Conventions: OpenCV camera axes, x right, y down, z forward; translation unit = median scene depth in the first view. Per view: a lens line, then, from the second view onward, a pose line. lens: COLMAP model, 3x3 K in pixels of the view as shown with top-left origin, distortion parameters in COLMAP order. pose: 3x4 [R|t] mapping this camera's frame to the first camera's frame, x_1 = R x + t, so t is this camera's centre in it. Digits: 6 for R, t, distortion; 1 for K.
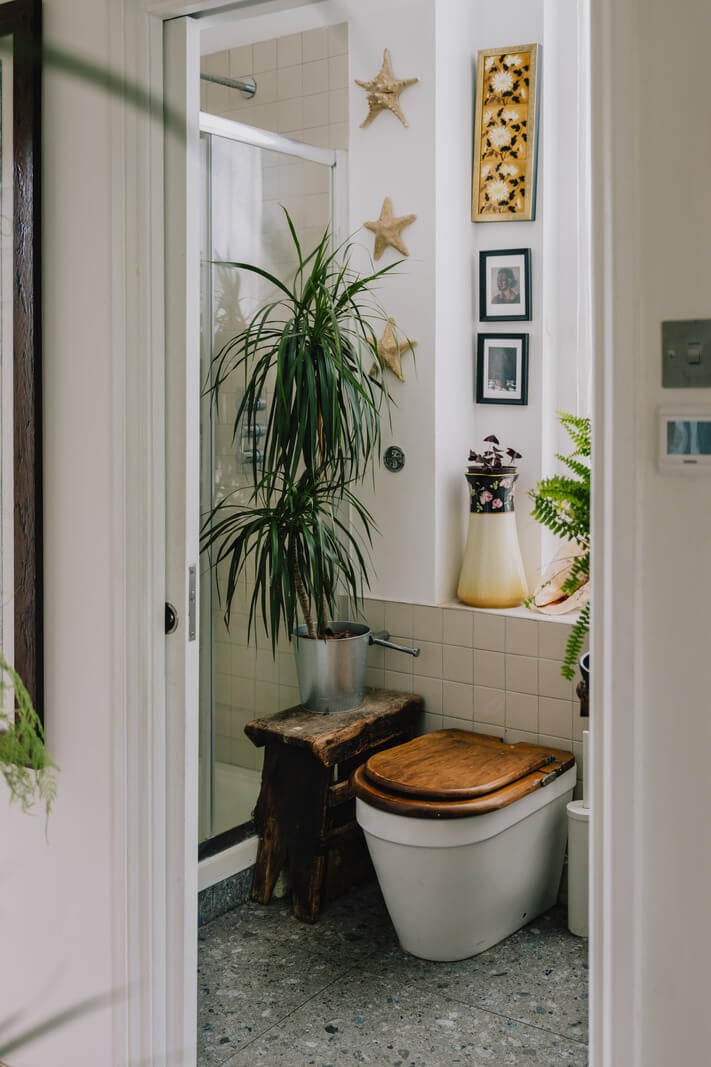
lens RADIAL K [[1141.5, 0, 377.9], [0, 1141.5, 411.6], [0, 0, 1]] dist [0.021499, 0.000000]
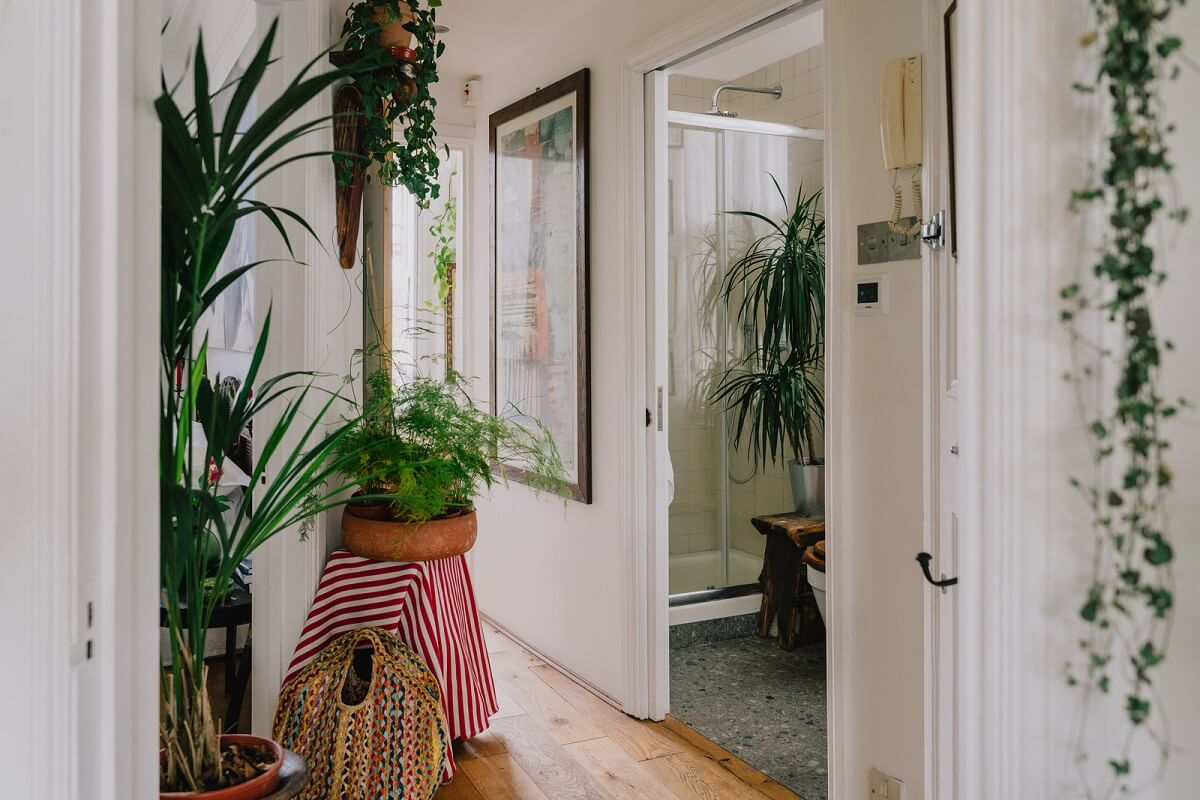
lens RADIAL K [[967.0, 0, 588.3], [0, 967.0, 338.1], [0, 0, 1]] dist [-0.004469, 0.002162]
pose [[0.884519, -0.000628, -0.466504, 0.298411], [-0.005927, 0.999903, -0.012586, 0.056877], [0.466467, 0.013897, 0.884430, -0.238513]]
